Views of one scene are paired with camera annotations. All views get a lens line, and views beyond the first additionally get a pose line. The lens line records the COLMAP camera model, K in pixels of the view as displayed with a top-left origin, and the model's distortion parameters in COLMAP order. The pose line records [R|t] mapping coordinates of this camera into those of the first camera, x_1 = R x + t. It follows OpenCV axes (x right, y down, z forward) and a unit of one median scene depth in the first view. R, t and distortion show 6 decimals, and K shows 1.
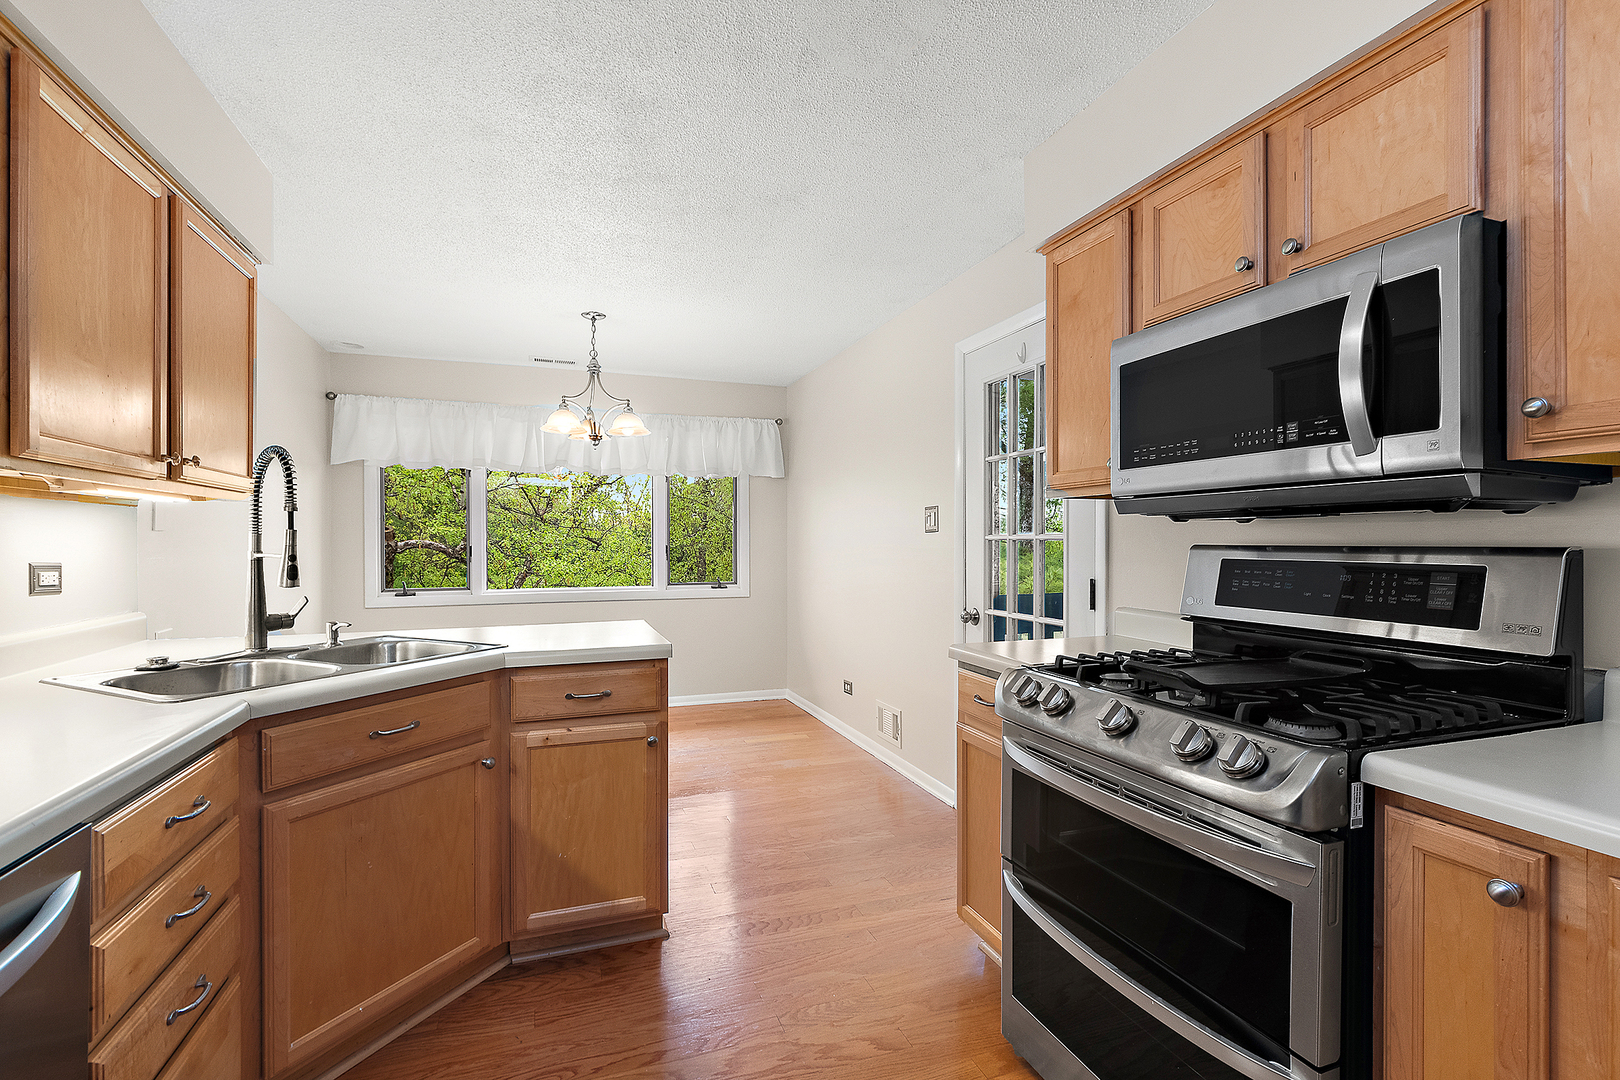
lens RADIAL K [[724.0, 0, 808.4], [0, 724.0, 539.1], [0, 0, 1]] dist [-0.006394, 0.001707]
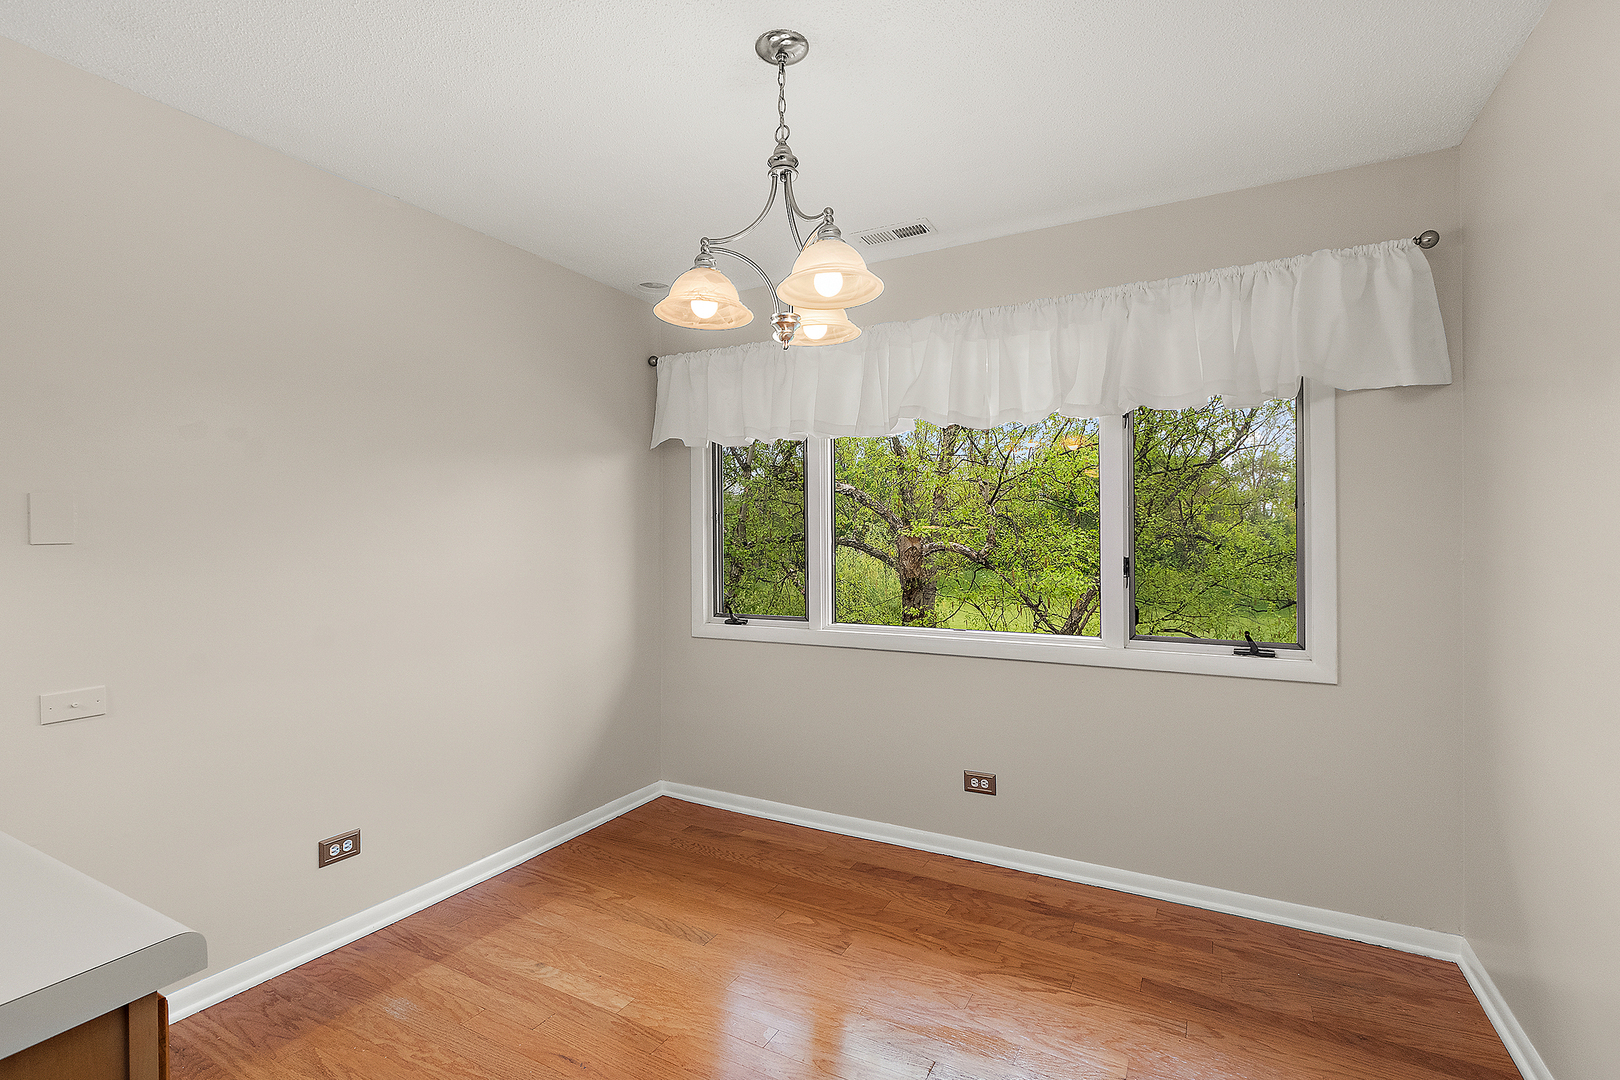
lens RADIAL K [[724.0, 0, 813.5], [0, 724.0, 544.3], [0, 0, 1]] dist [-0.006394, 0.001707]
pose [[0.657171, 0.002492, -0.753737, 0.034682], [0.003035, 0.999978, 0.005952, -0.004449], [0.753735, -0.006199, 0.657149, 0.521340]]
